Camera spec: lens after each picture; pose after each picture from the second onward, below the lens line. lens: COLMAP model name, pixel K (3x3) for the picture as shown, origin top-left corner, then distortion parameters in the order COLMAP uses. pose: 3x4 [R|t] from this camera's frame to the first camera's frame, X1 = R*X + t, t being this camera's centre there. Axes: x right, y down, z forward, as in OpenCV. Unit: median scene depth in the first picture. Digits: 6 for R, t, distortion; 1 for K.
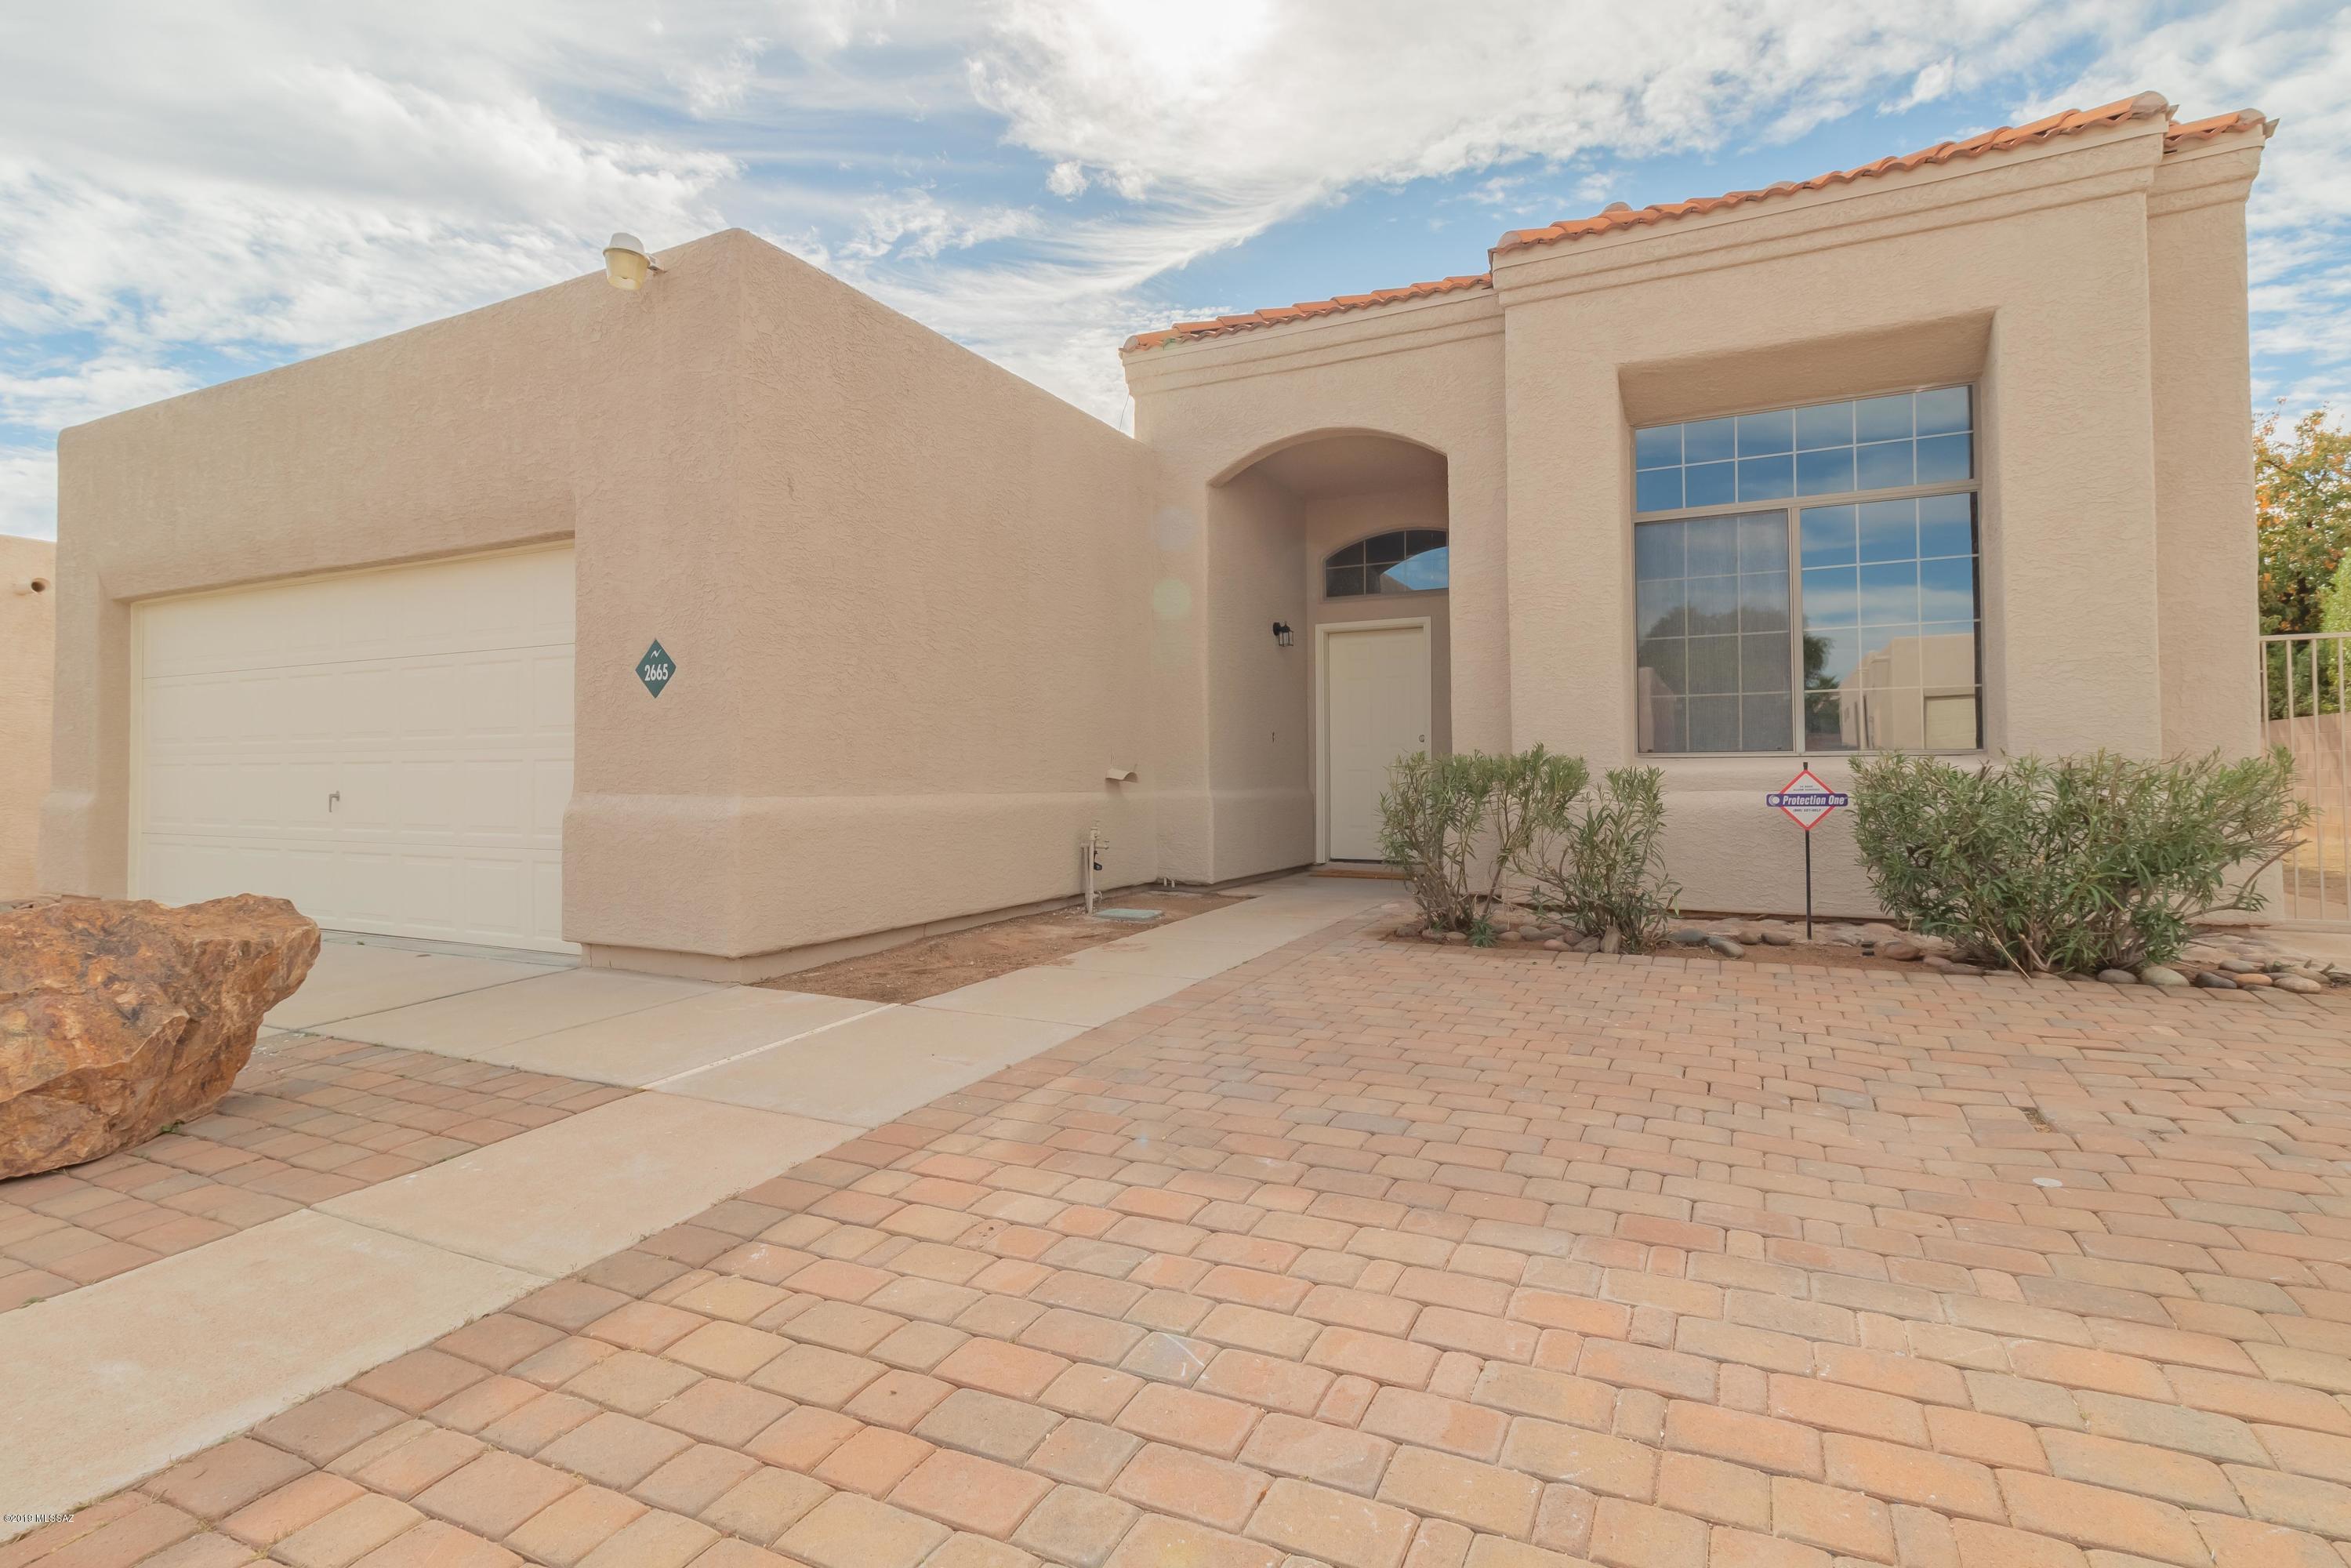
lens RADIAL K [[1116.9, 0, 1177.8], [0, 1116.9, 759.6], [0, 0, 1]] dist [0.000059, -0.000064]
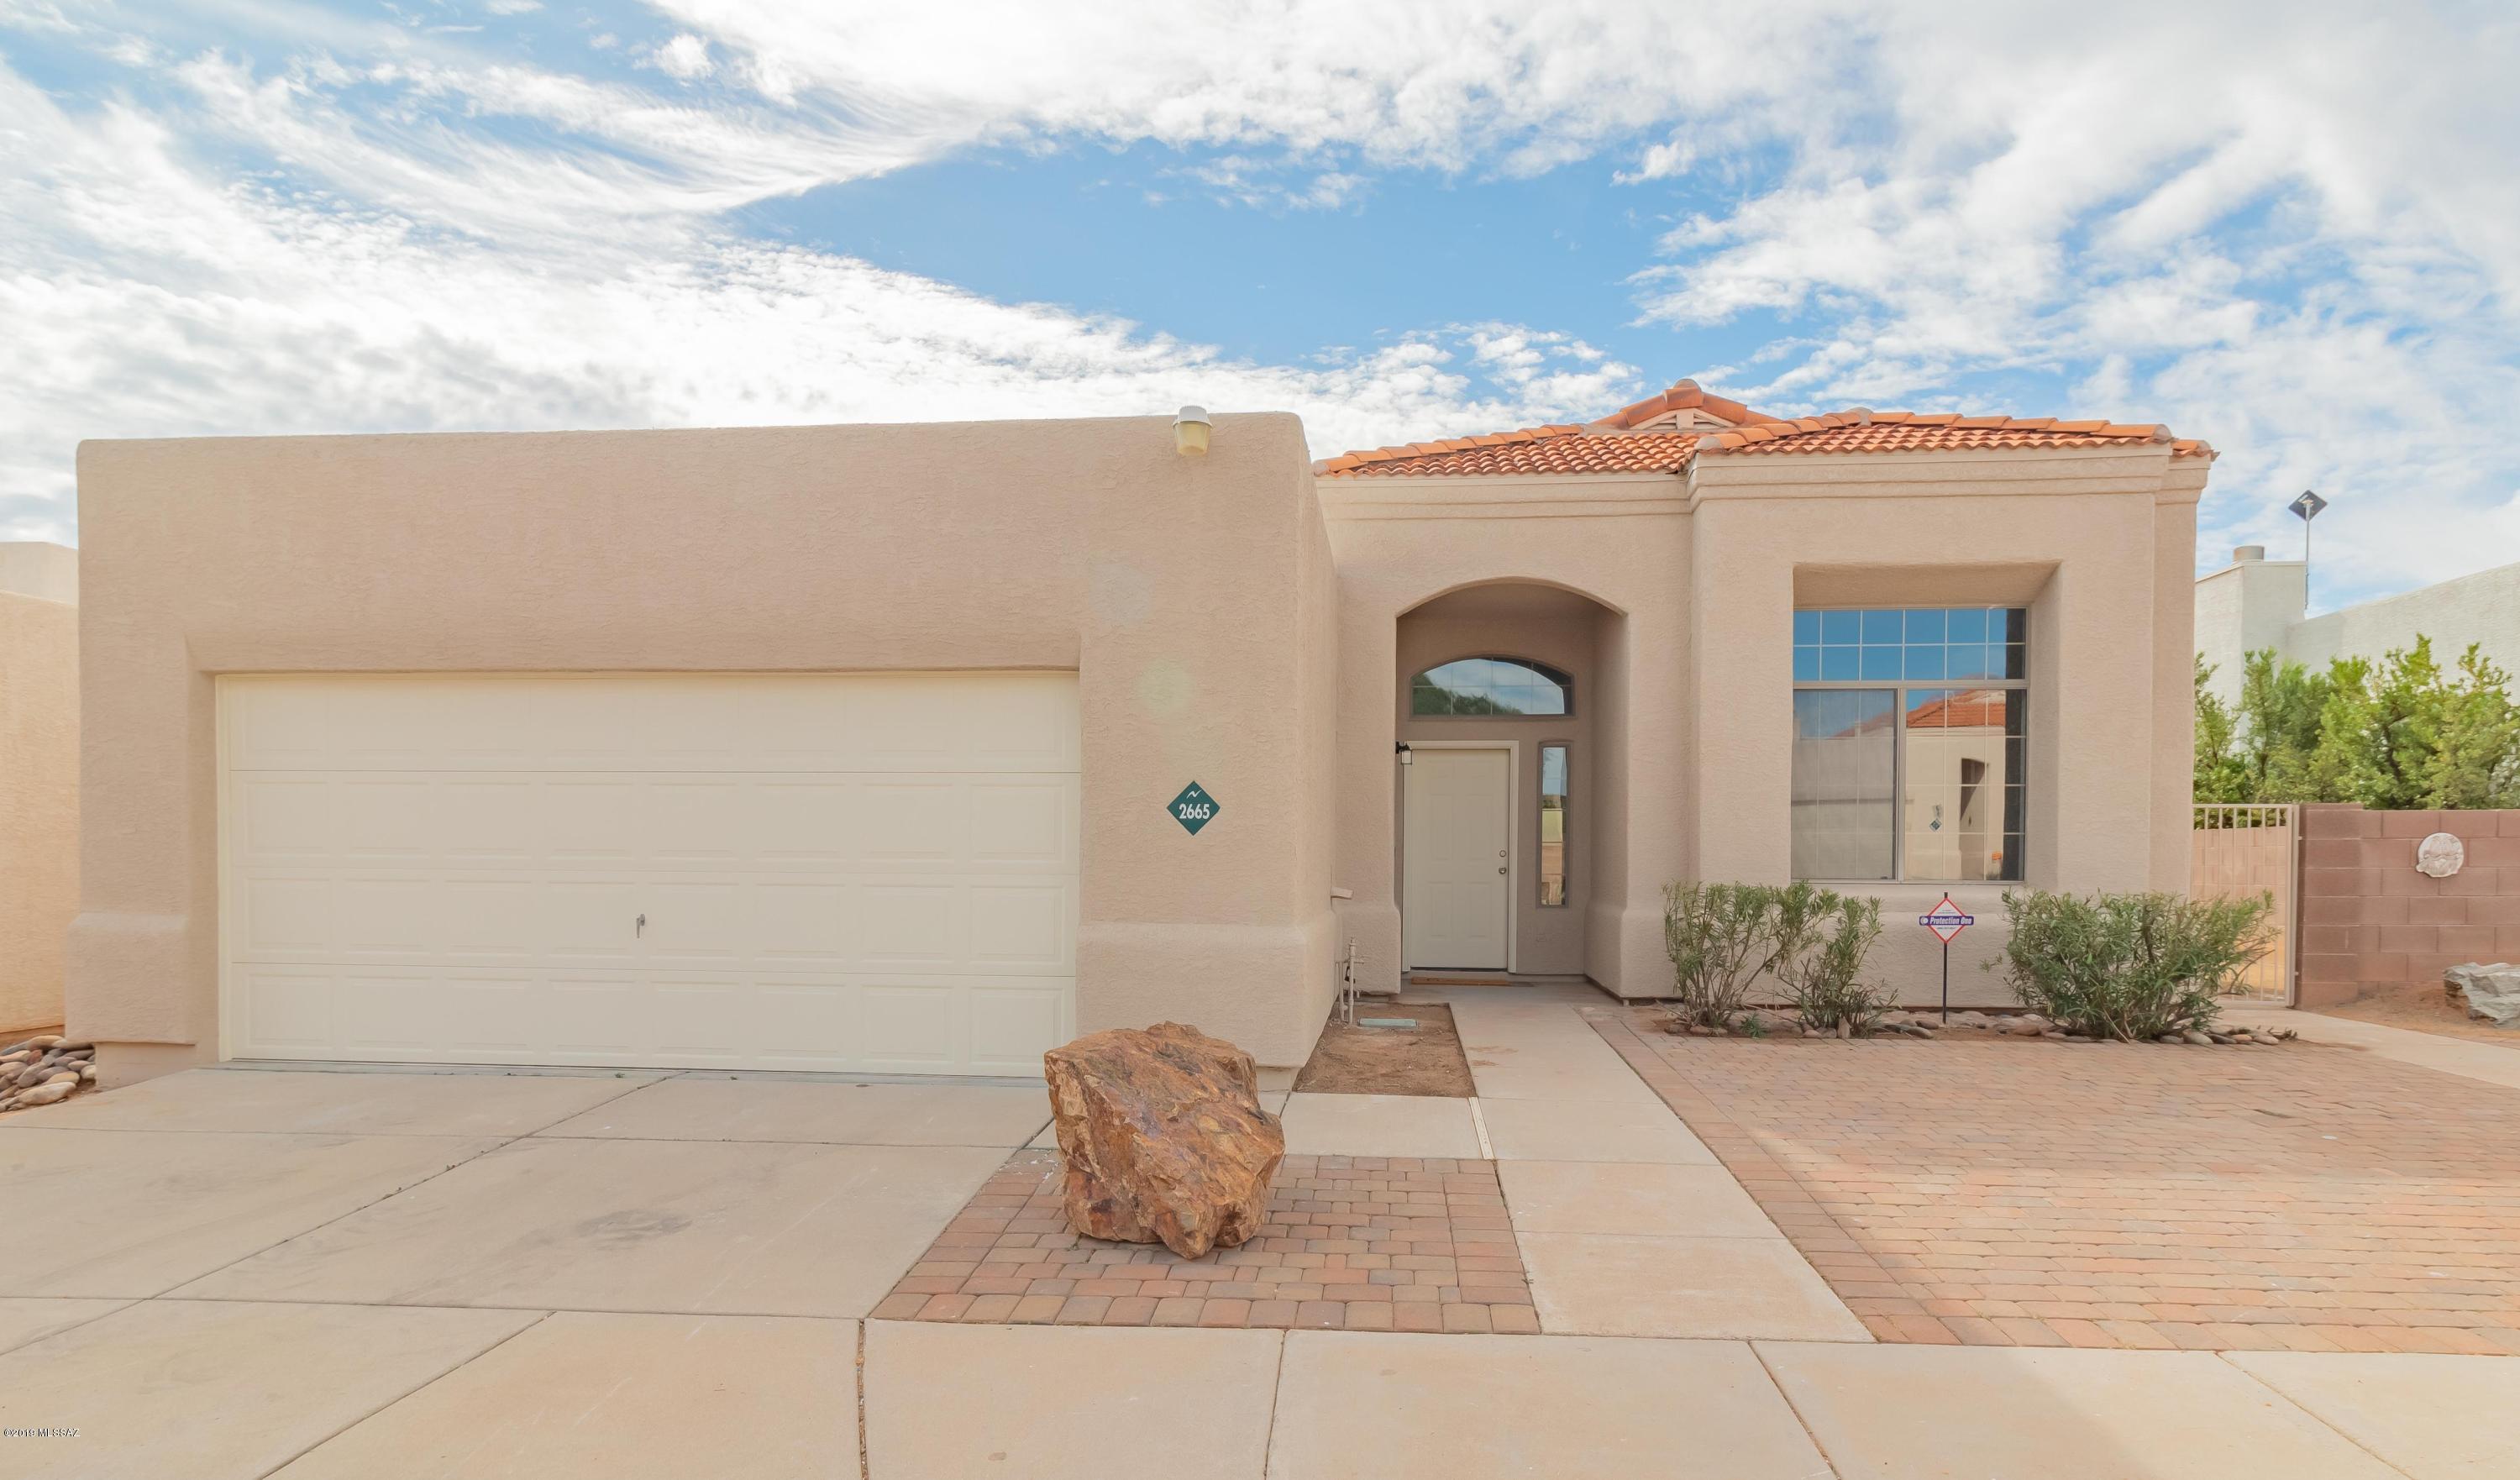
lens RADIAL K [[1376.5, 0, 1287.7], [0, 1376.5, 878.6], [0, 0, 1]] dist [0.015841, -0.000216]
pose [[0.931216, 0.006673, 0.364406, -0.793866], [-0.019758, 0.999286, 0.032194, -0.052710], [-0.363931, -0.037179, 0.930684, -0.258443]]
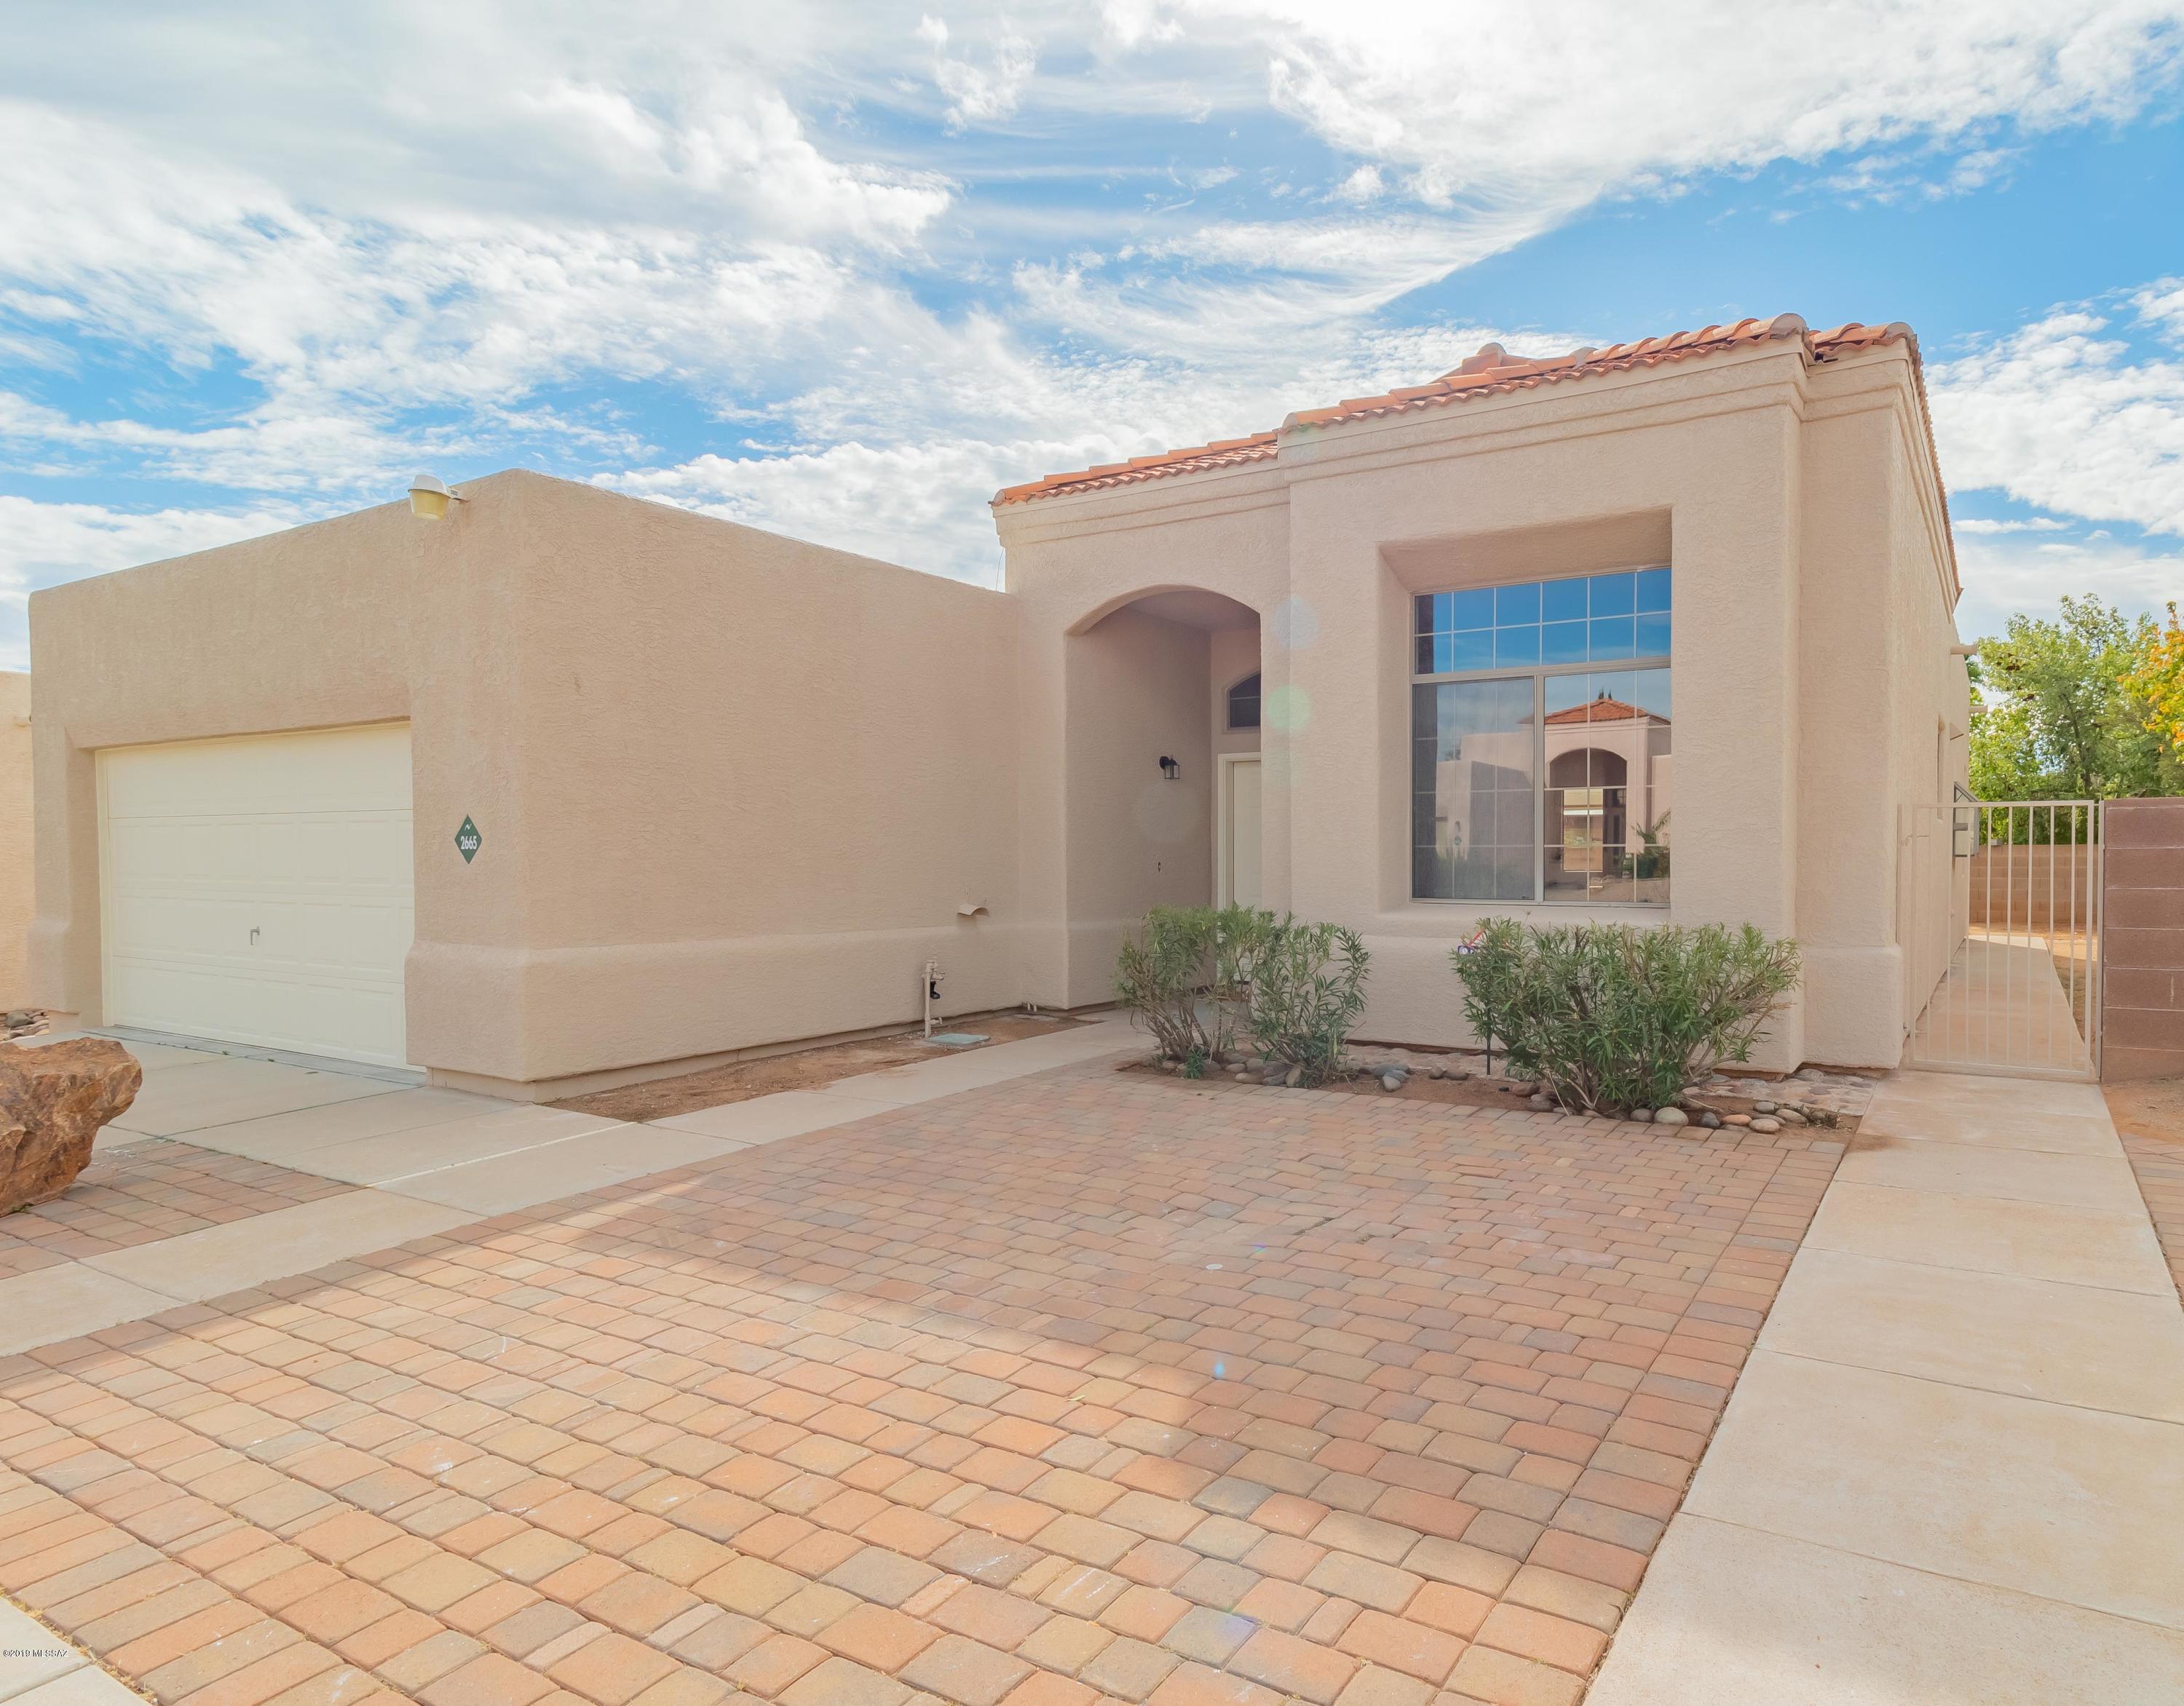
lens RADIAL K [[1221.8, 0, 1253.2], [0, 1221.8, 900.0], [0, 0, 1]] dist [-0.004006, 0.002117]
pose [[0.998905, 0.005908, -0.046406, 0.395983], [-0.003768, 0.998932, 0.046054, -0.073680], [0.046629, -0.045828, 0.997860, -0.242233]]
